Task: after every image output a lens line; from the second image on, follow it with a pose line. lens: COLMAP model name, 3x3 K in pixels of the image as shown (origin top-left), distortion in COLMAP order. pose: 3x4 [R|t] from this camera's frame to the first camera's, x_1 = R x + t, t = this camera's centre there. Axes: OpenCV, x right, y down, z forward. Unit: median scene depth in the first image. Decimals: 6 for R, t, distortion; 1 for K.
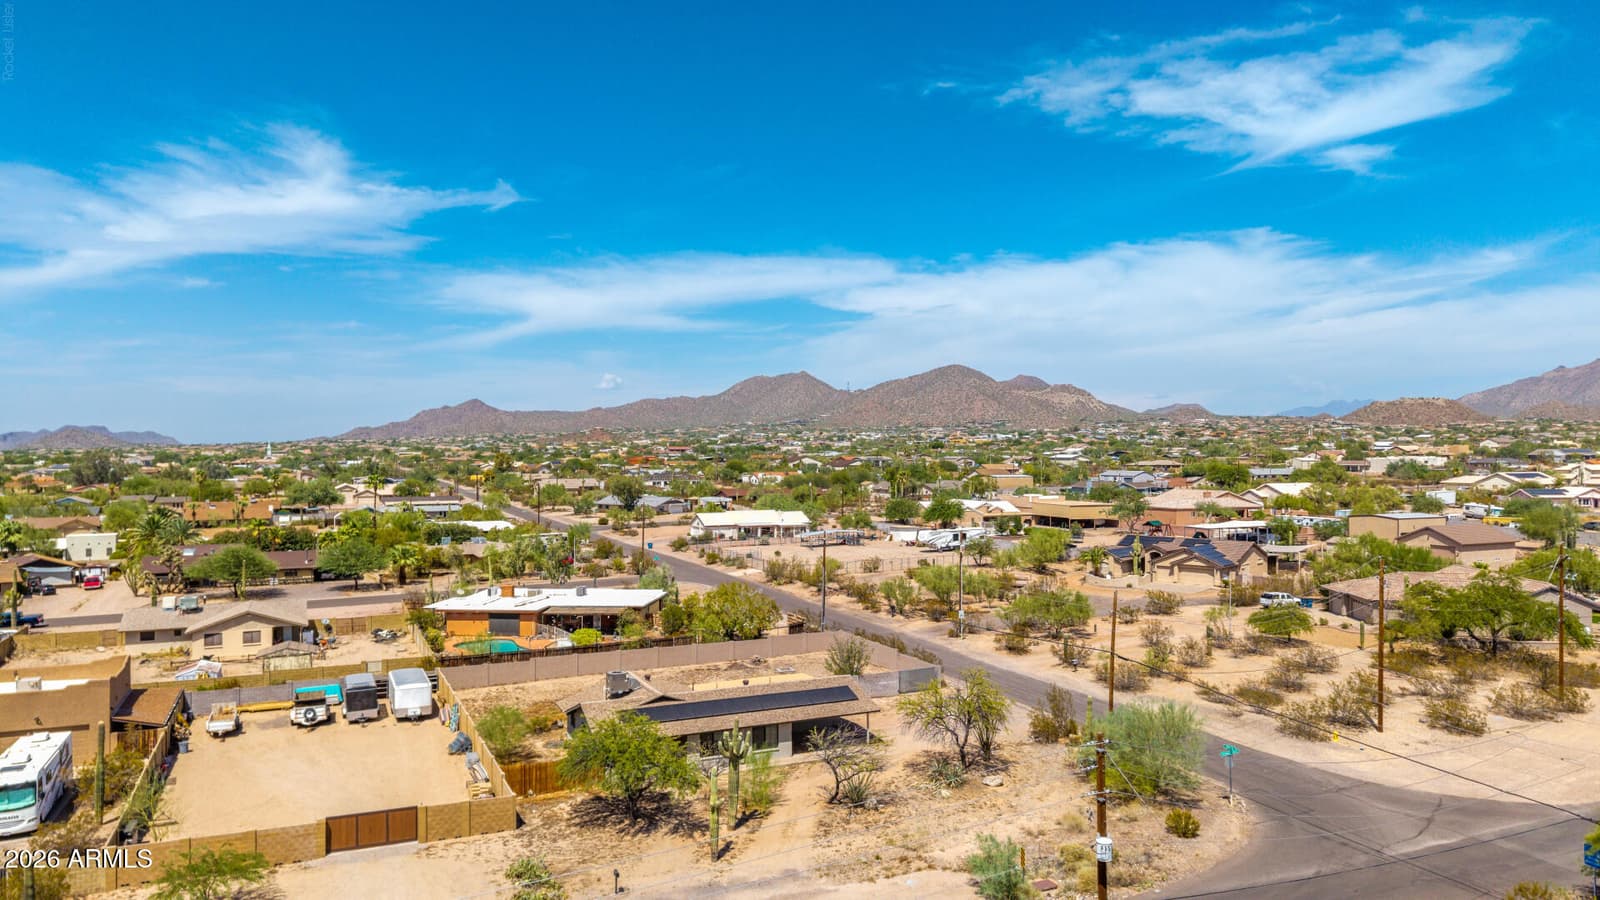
lens RADIAL K [[1082.7, 0, 785.0], [0, 1082.7, 449.1], [0, 0, 1]] dist [0.033812, -0.035429]
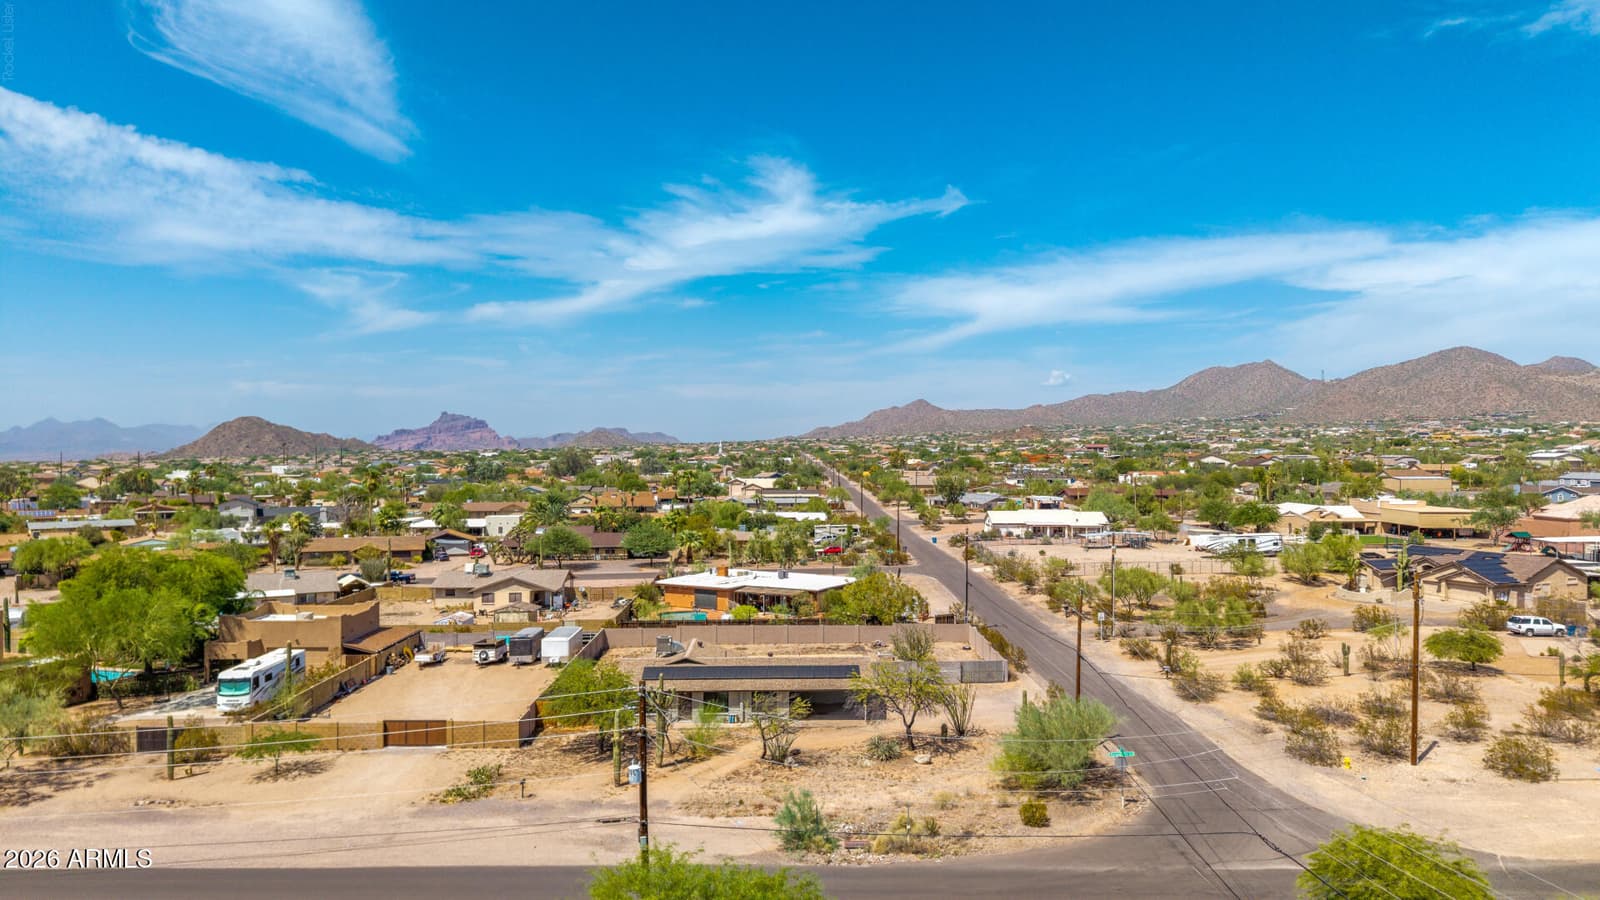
lens RADIAL K [[1082.7, 0, 793.2], [0, 1082.7, 446.7], [0, 0, 1]] dist [0.033812, -0.035429]
pose [[0.911947, -0.001561, -0.410306, 0.126821], [0.001808, 0.999998, 0.000215, -0.001177], [0.410305, -0.000938, 0.911948, -0.008327]]
